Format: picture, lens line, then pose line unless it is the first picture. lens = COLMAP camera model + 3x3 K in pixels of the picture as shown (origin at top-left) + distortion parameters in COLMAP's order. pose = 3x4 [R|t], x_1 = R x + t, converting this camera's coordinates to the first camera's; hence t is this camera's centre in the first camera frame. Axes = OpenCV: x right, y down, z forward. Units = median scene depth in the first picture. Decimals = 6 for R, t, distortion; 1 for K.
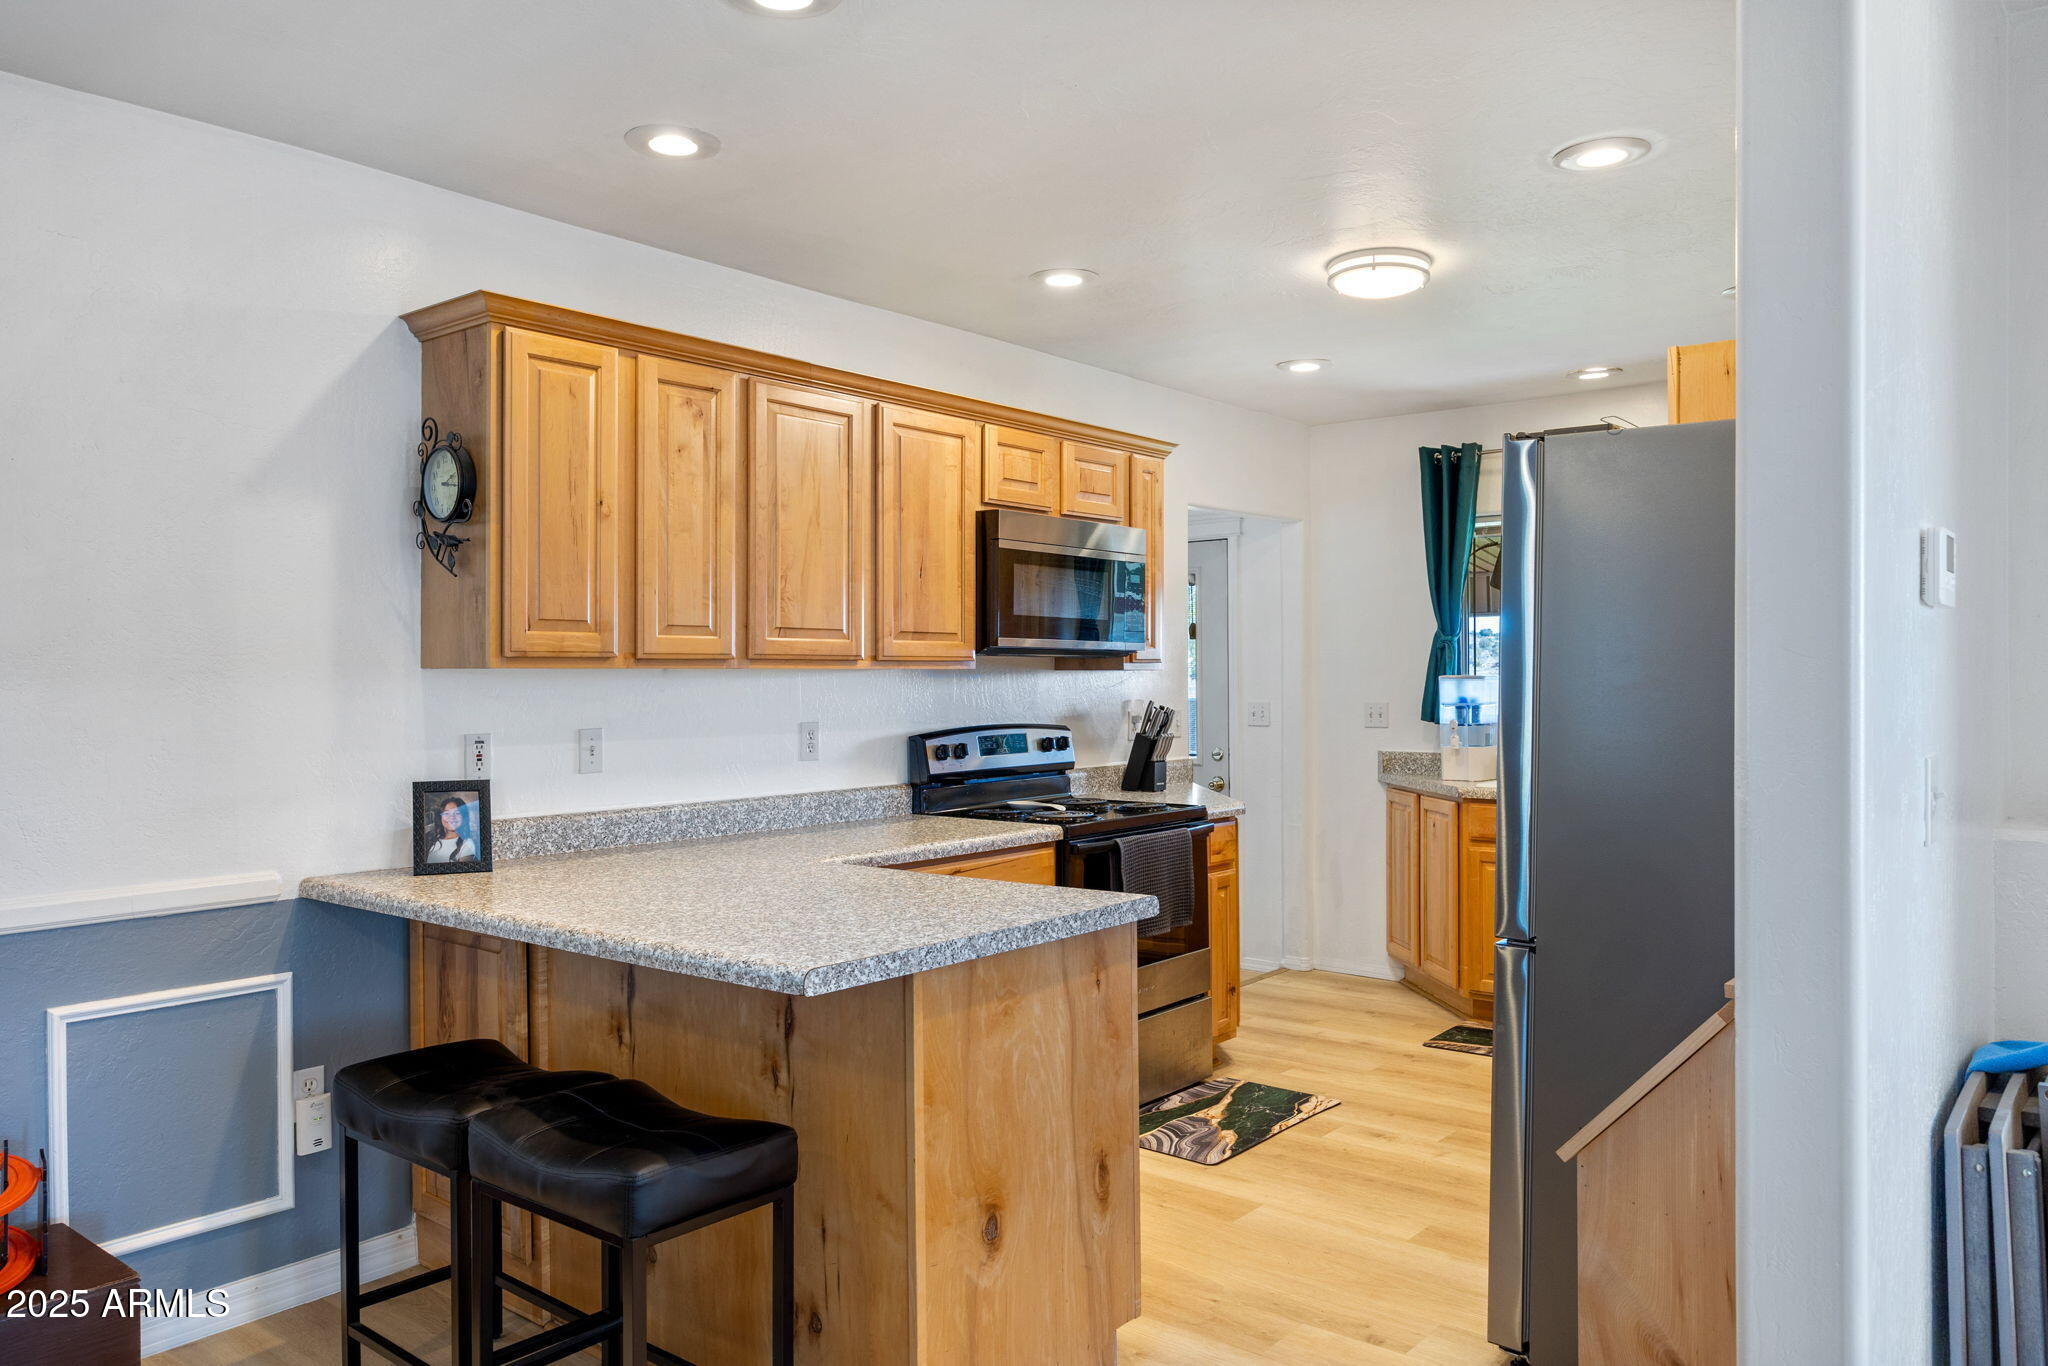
lens RADIAL K [[1432.0, 0, 1021.5], [0, 1432.0, 676.2], [0, 0, 1]] dist [-0.010982, -0.003811]
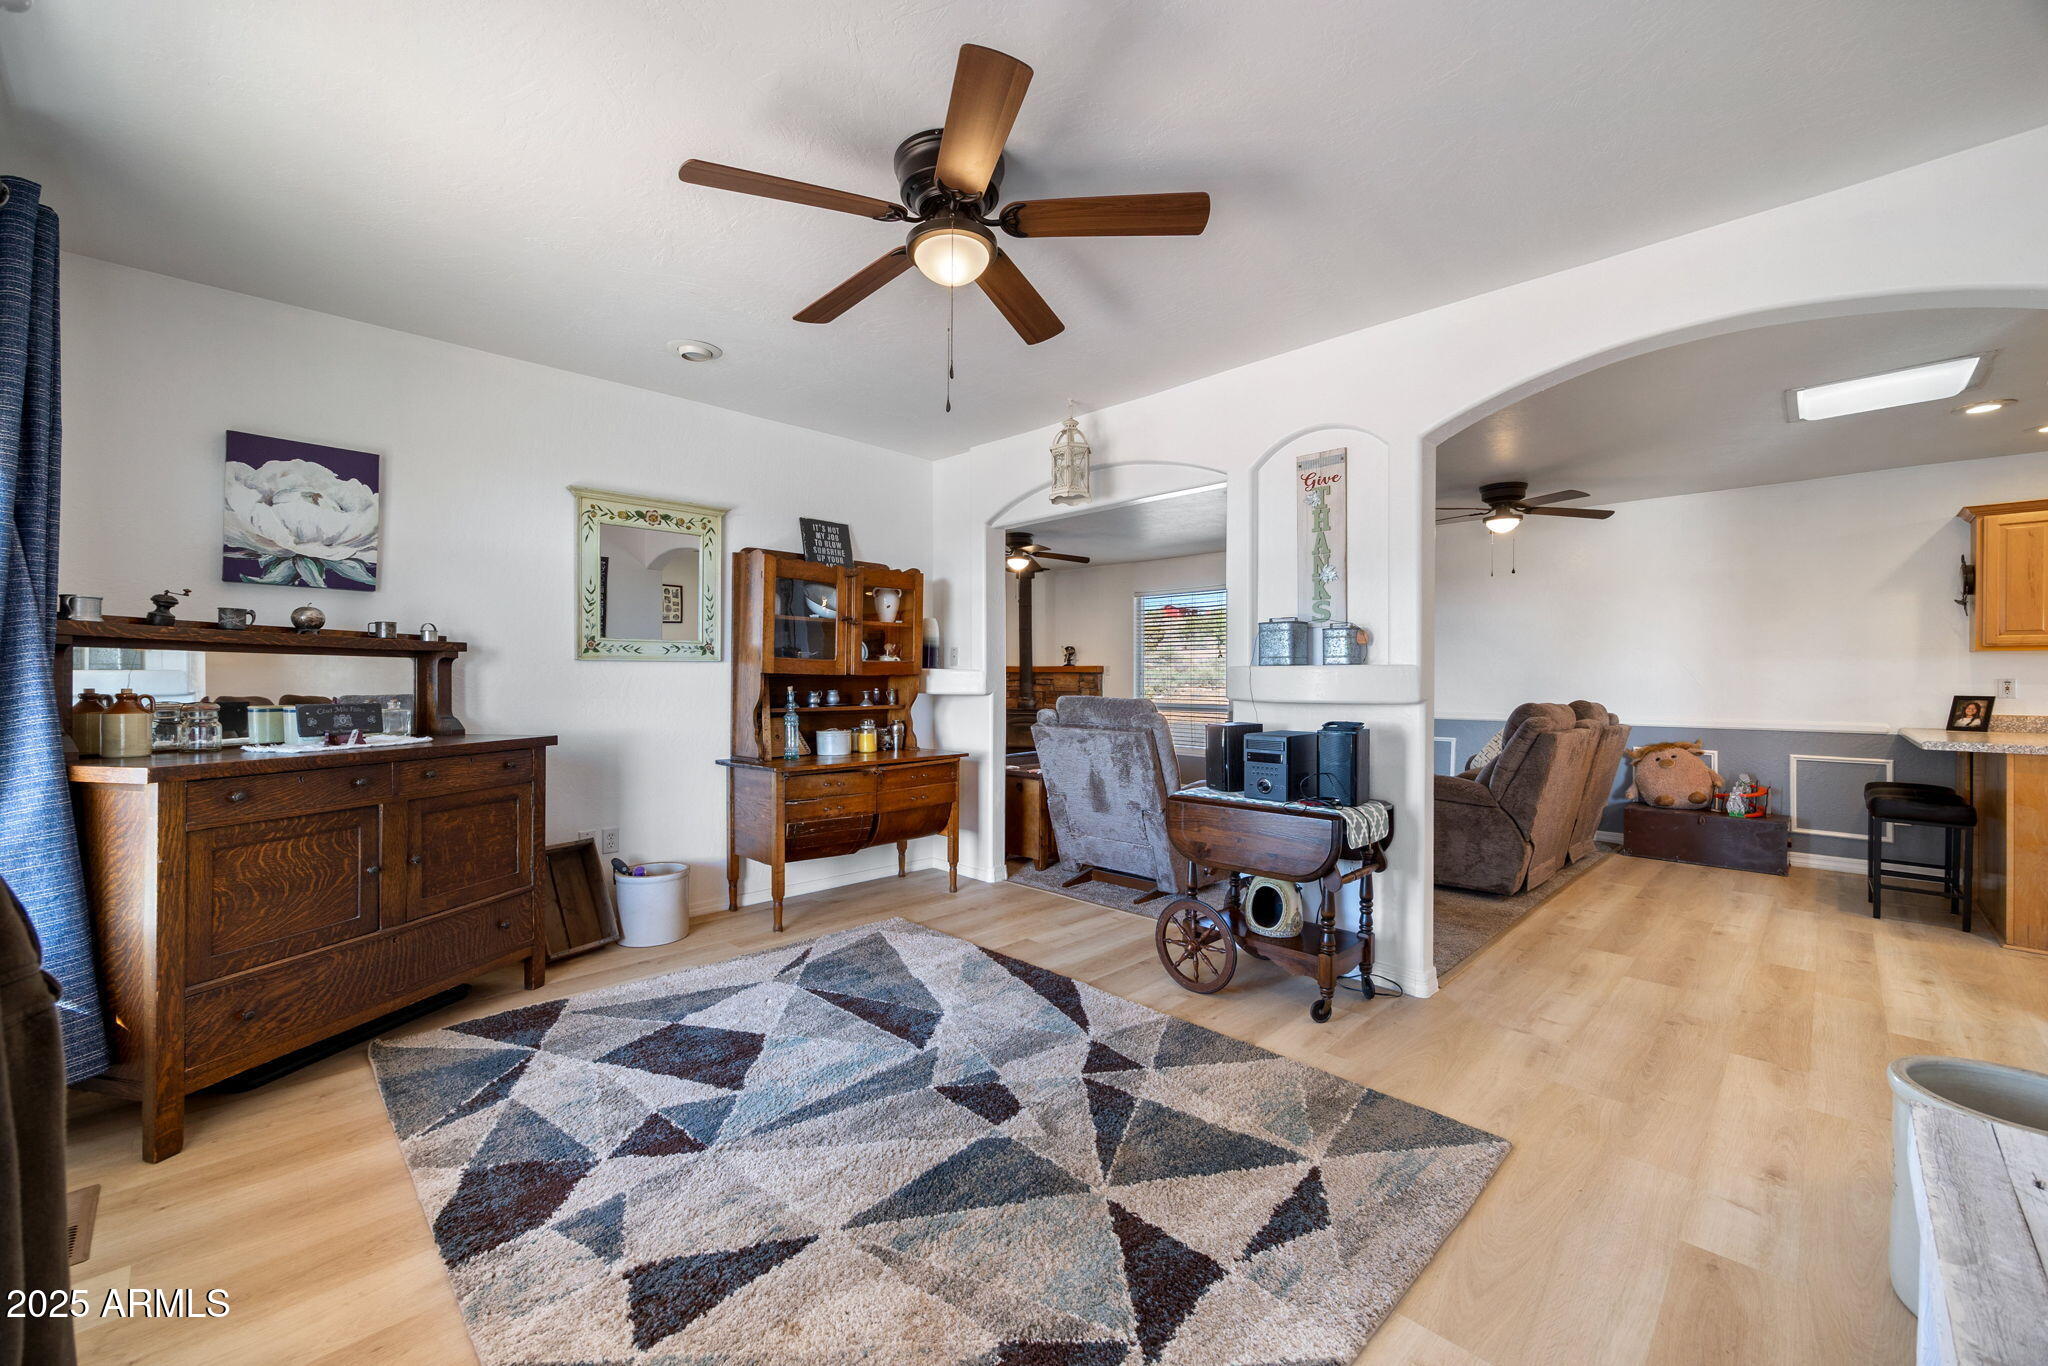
lens RADIAL K [[819.3, 0, 1020.1], [0, 819.3, 680.5], [0, 0, 1]] dist [0.000646, 0.000041]
pose [[-0.104031, 0.000801, -0.994574, 1.238544], [-0.004596, 0.999989, 0.001286, 0.051941], [0.994563, 0.004705, -0.104026, -0.539552]]
